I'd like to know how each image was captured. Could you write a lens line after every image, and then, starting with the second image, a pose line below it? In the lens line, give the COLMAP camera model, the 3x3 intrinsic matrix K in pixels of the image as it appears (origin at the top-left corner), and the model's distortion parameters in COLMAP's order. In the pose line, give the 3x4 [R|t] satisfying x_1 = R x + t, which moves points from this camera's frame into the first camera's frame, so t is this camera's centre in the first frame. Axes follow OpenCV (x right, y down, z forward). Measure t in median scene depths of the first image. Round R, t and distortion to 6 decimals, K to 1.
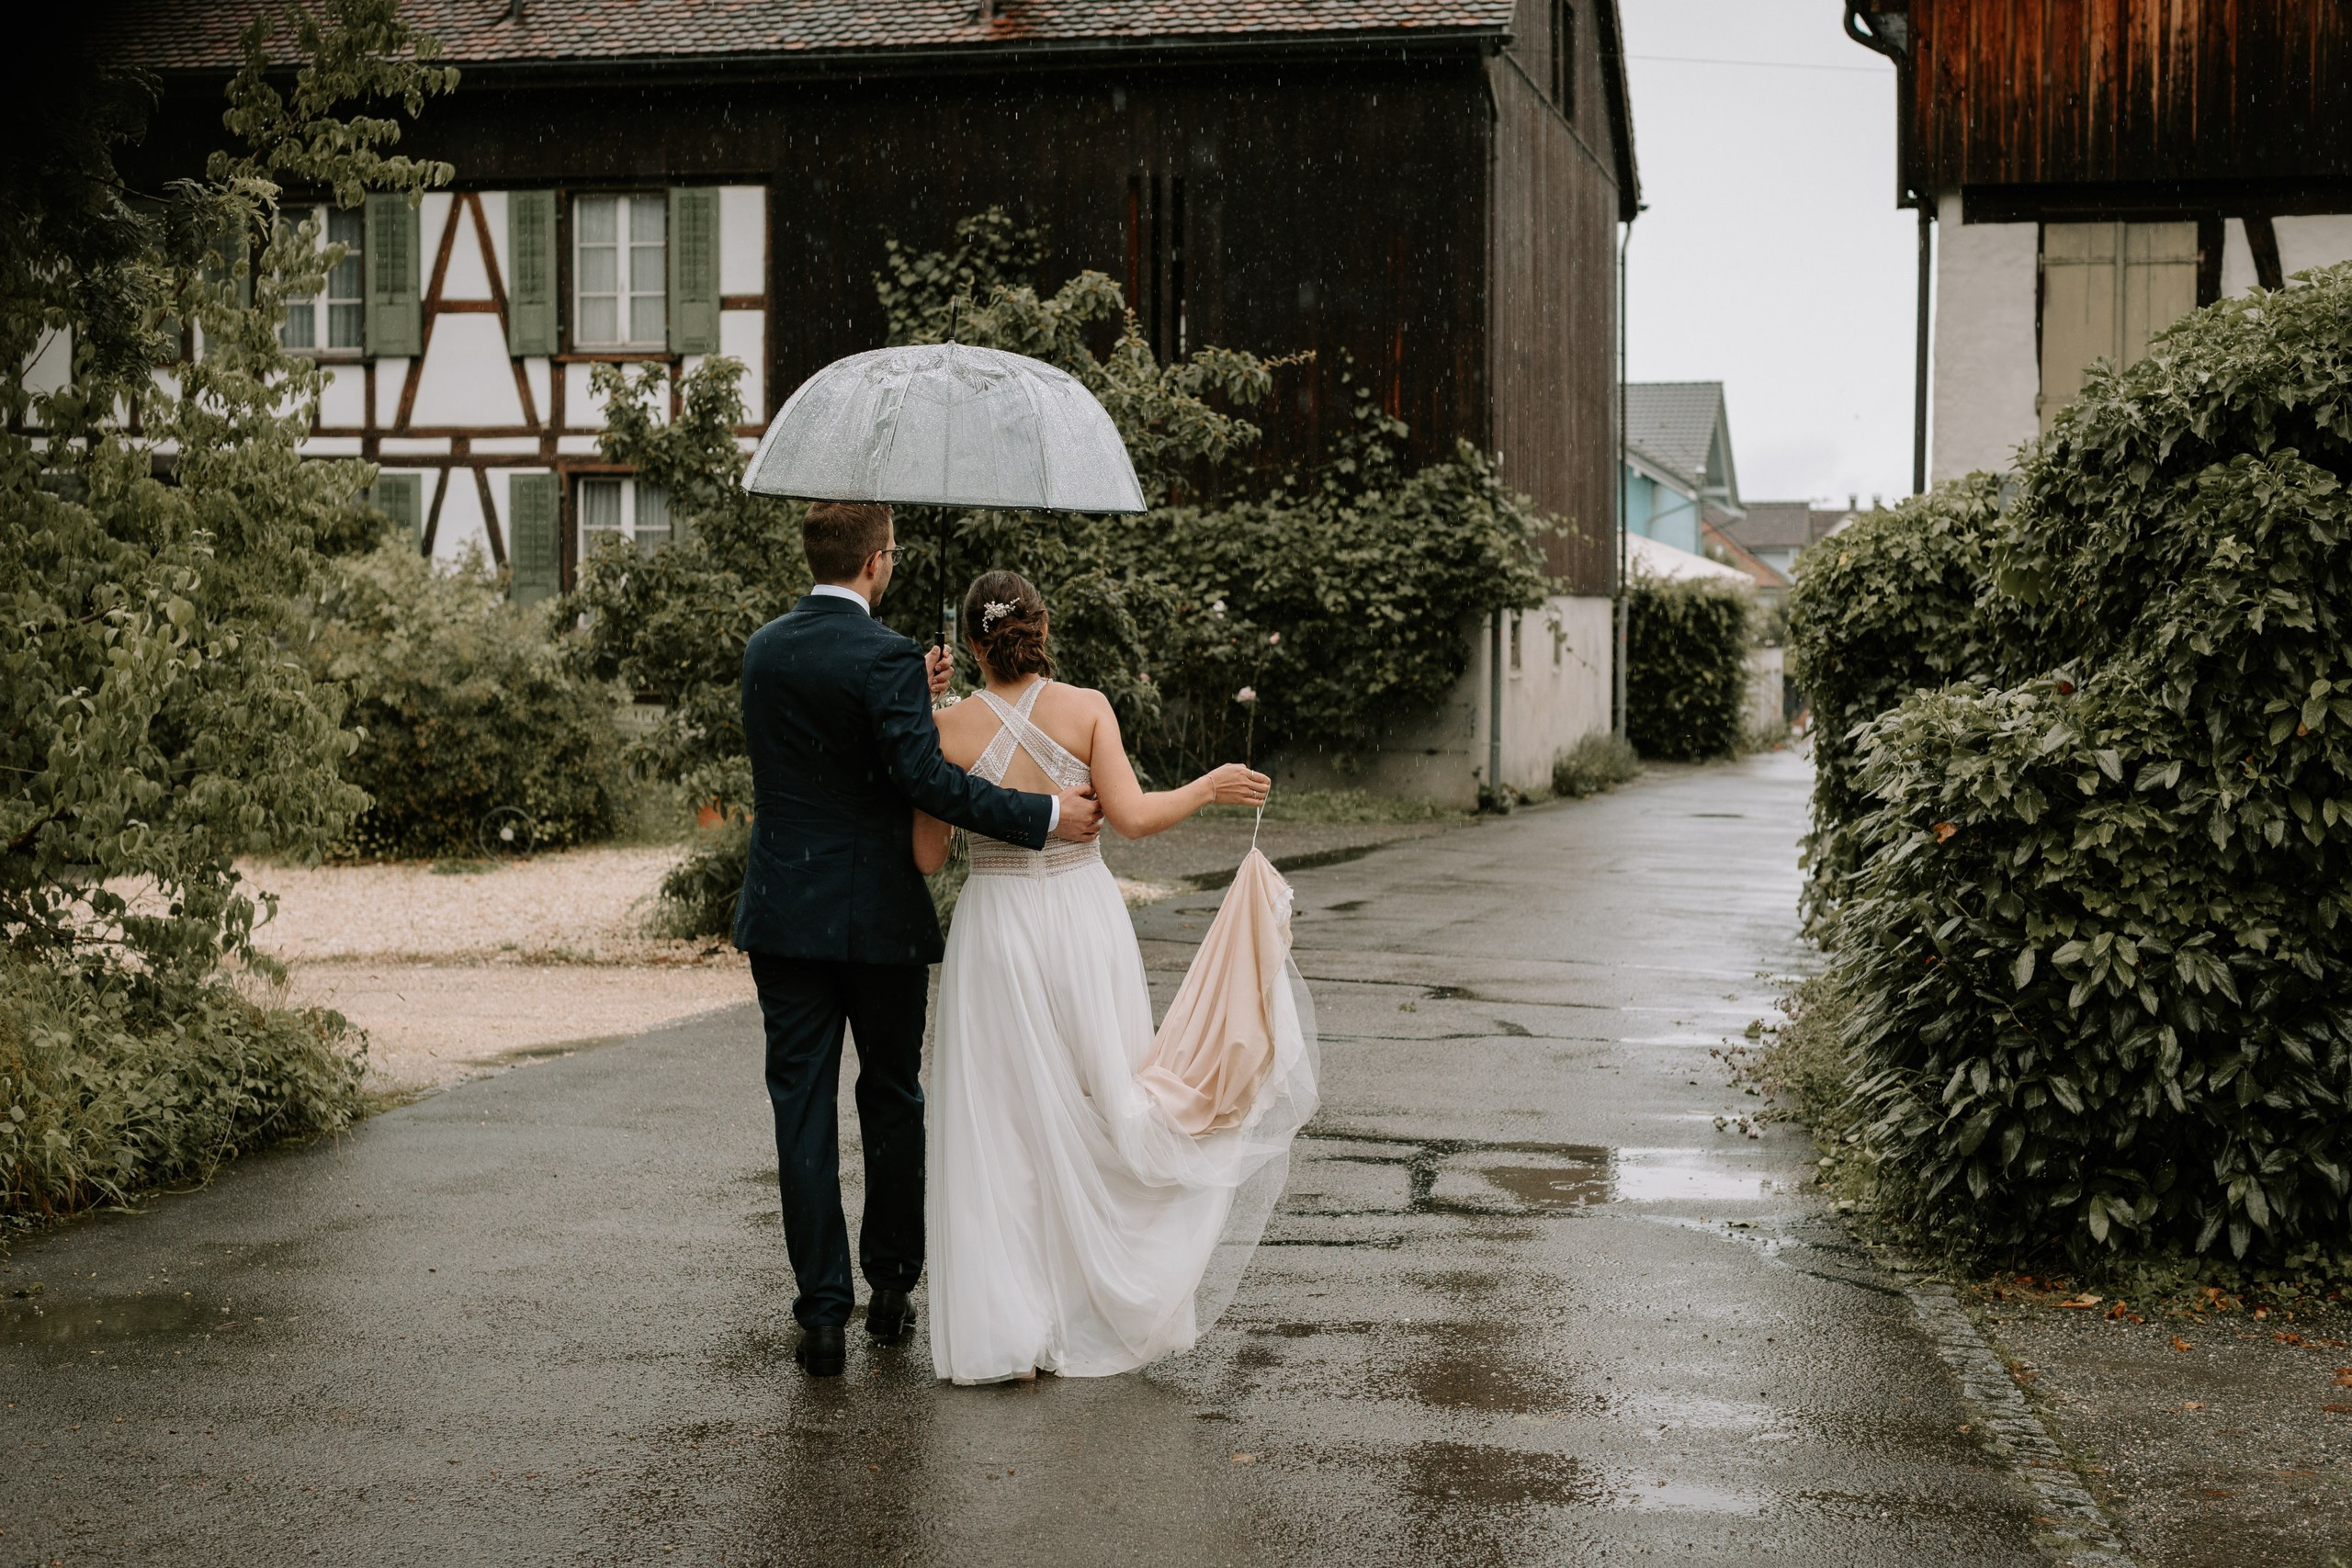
lens RADIAL K [[3364.5, 0, 1183.2], [0, 3364.5, 776.5], [0, 0, 1]] dist [0.004343, 0.000000]
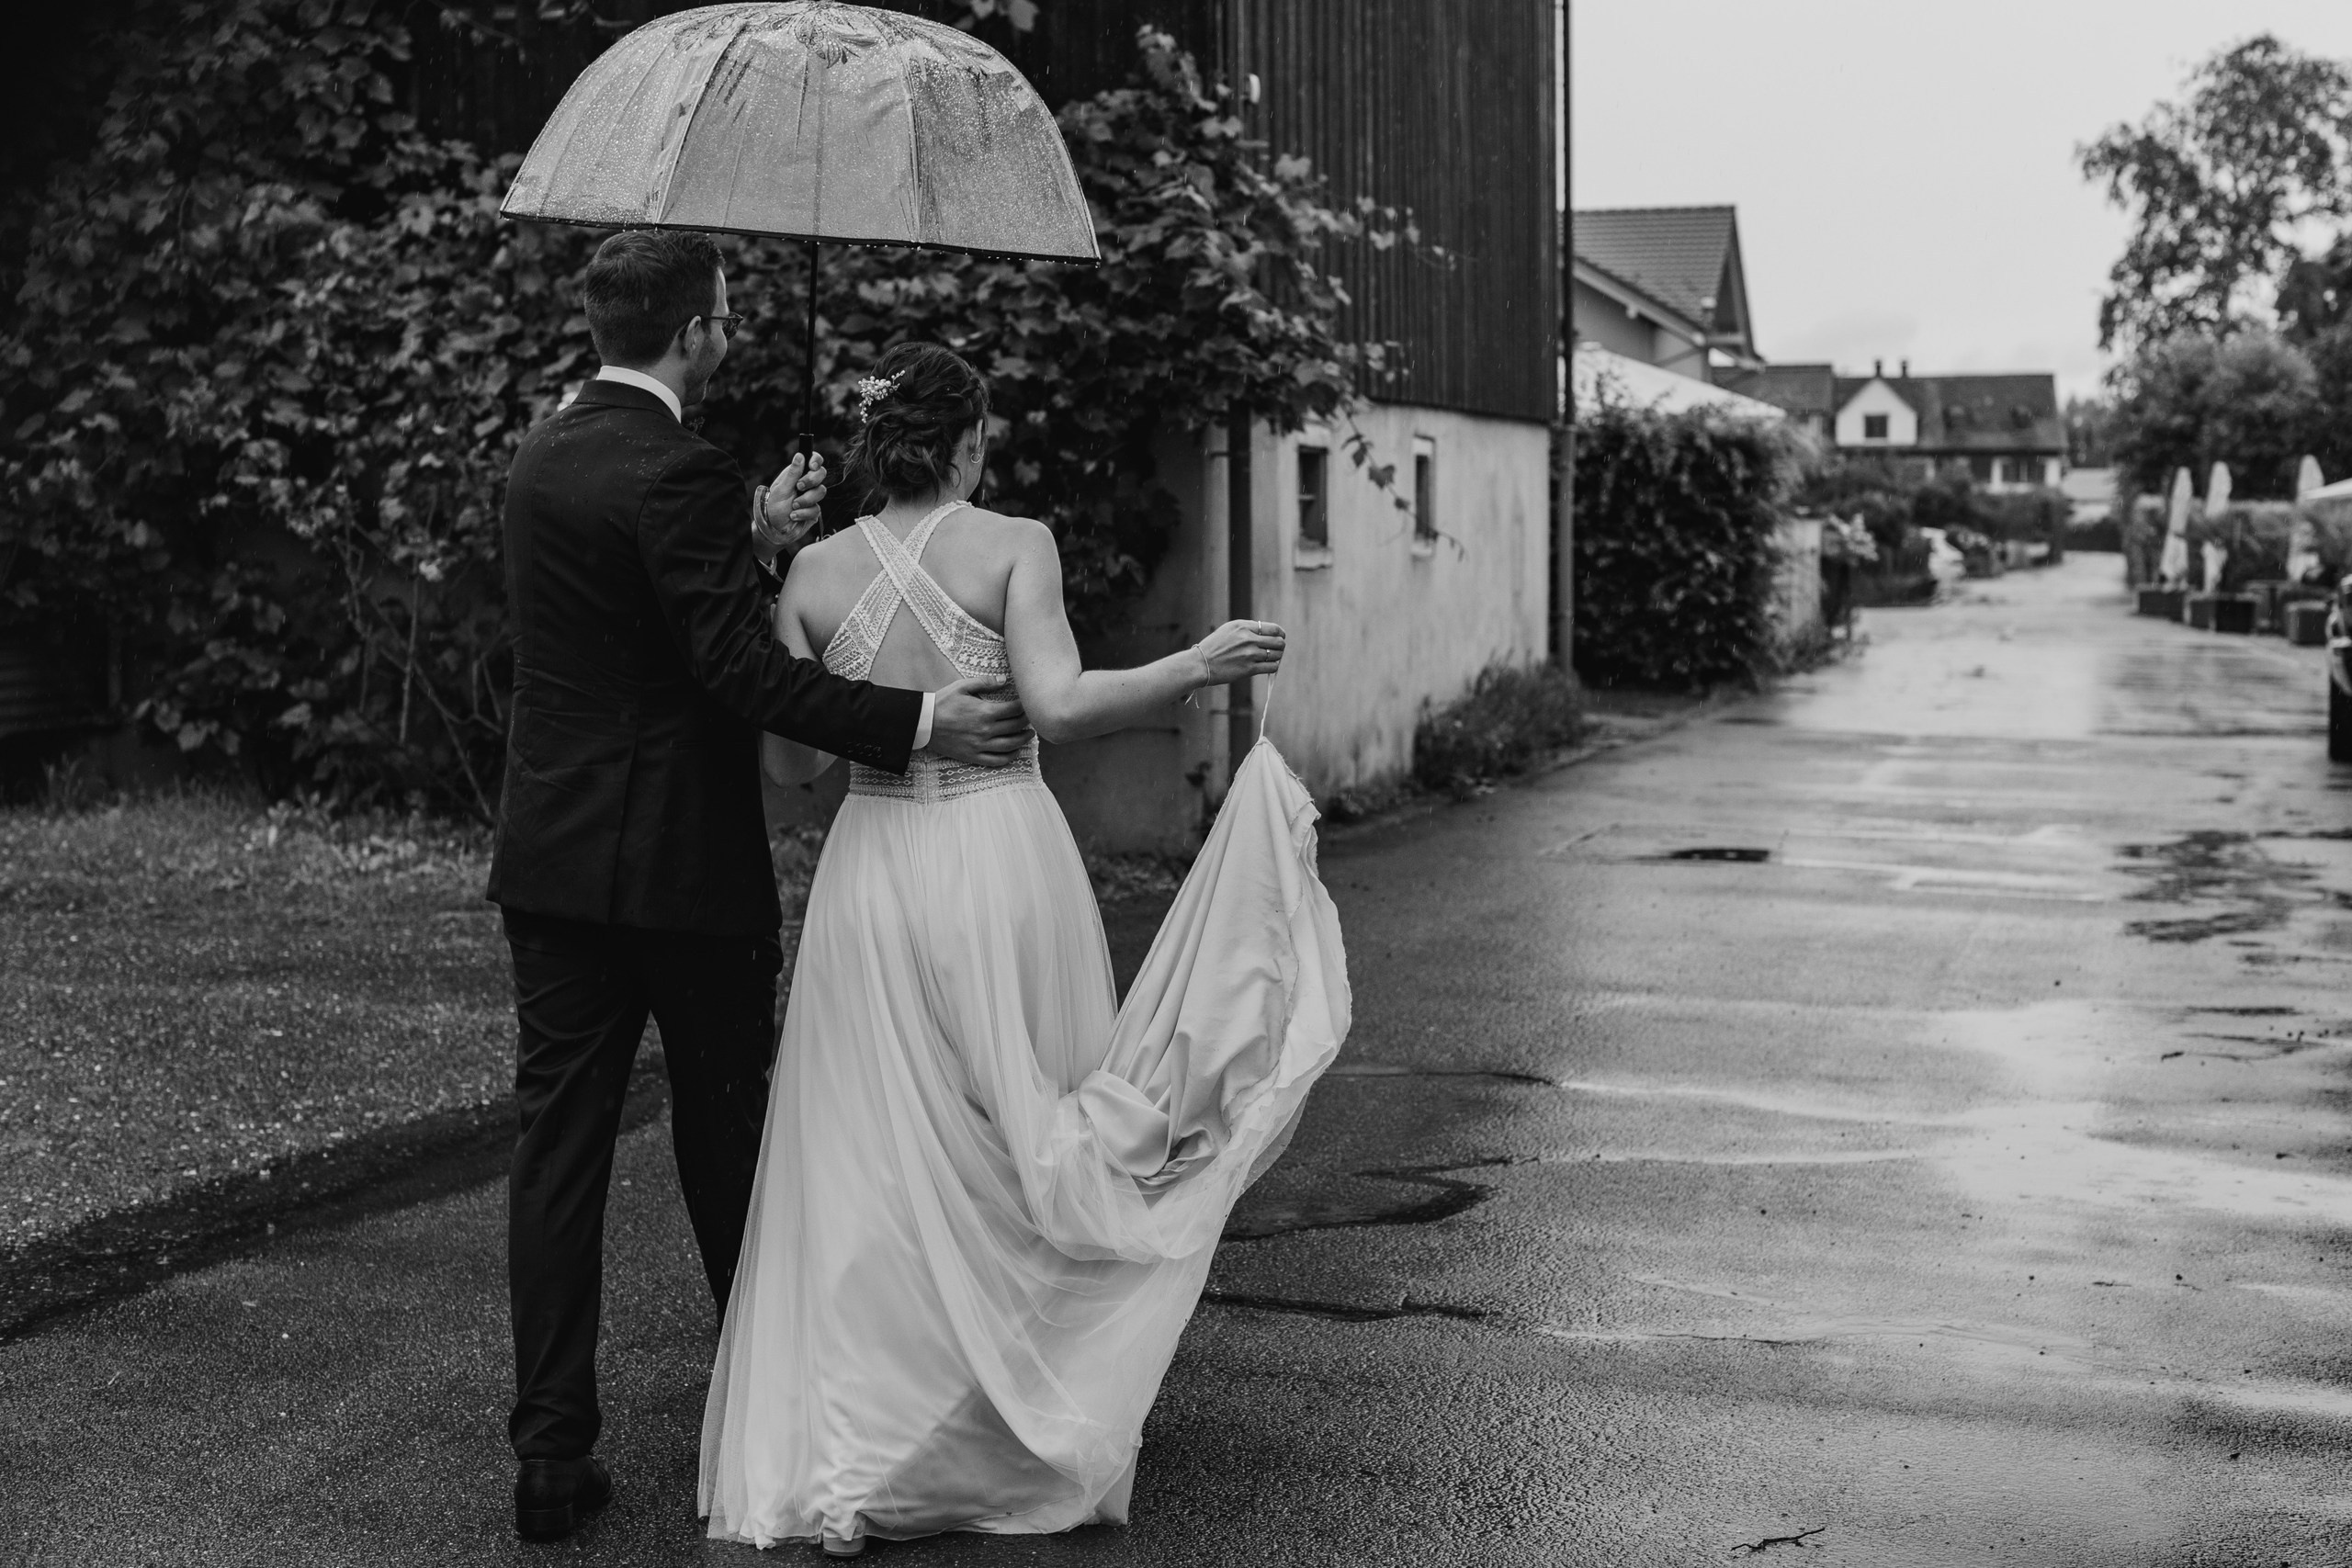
lens RADIAL K [[3364.5, 0, 1166.4], [0, 3364.5, 792.6], [0, 0, 1]] dist [0.004343, 0.000000]
pose [[0.999943, -0.006105, -0.008705, 0.086997], [0.006436, 0.999236, 0.038552, -0.016422], [0.008463, -0.038605, 0.999219, 0.545432]]
